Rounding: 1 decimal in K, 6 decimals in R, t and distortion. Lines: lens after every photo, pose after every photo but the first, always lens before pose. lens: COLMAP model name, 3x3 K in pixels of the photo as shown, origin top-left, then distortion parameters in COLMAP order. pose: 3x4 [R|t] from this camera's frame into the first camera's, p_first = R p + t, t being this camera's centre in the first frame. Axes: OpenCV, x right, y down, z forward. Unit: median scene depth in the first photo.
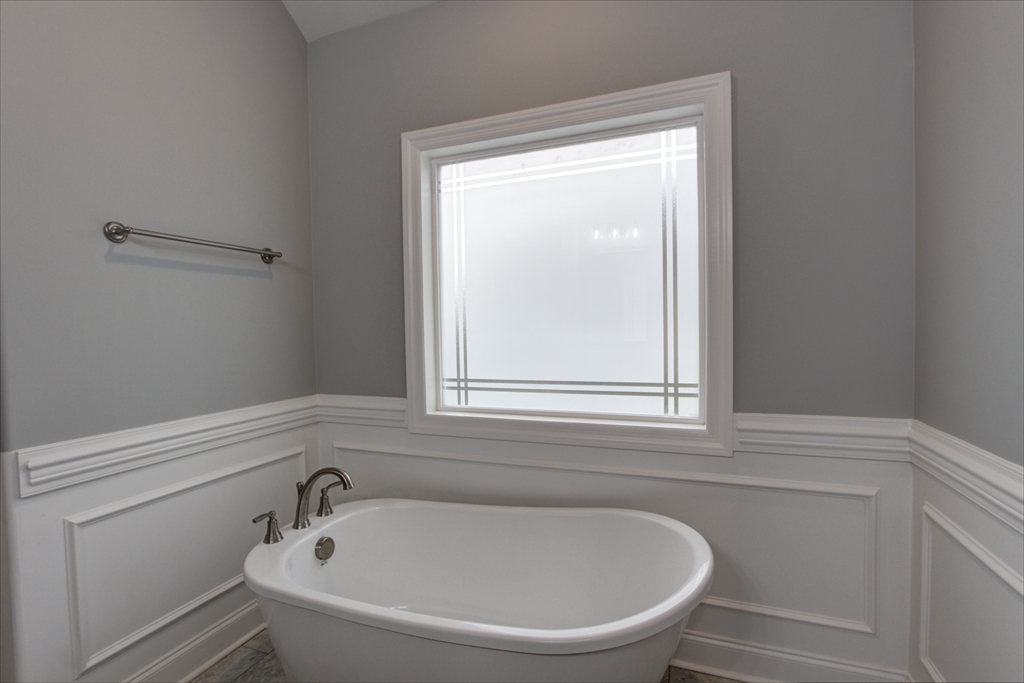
lens RADIAL K [[479.8, 0, 513.1], [0, 479.8, 338.6], [0, 0, 1]] dist [-0.015136, 0.000482]
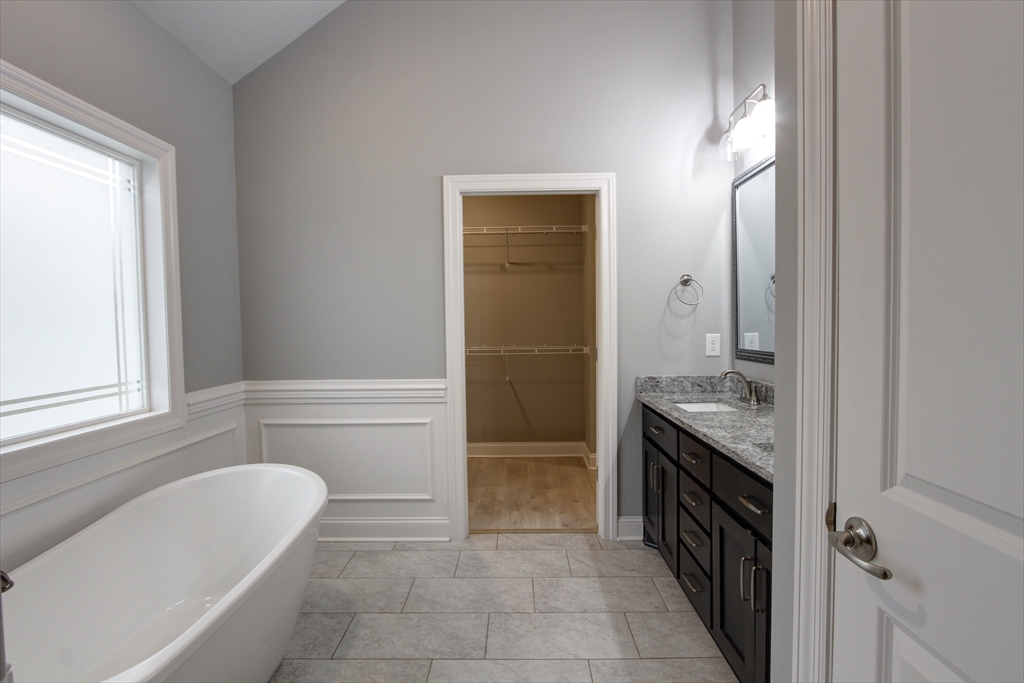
lens RADIAL K [[479.8, 0, 513.1], [0, 479.8, 338.6], [0, 0, 1]] dist [-0.015136, 0.000482]
pose [[-0.350995, 0.001661, 0.936376, -1.160122], [0.061959, 0.997848, 0.021455, 0.025578], [-0.934325, 0.065547, -0.350342, 0.586851]]
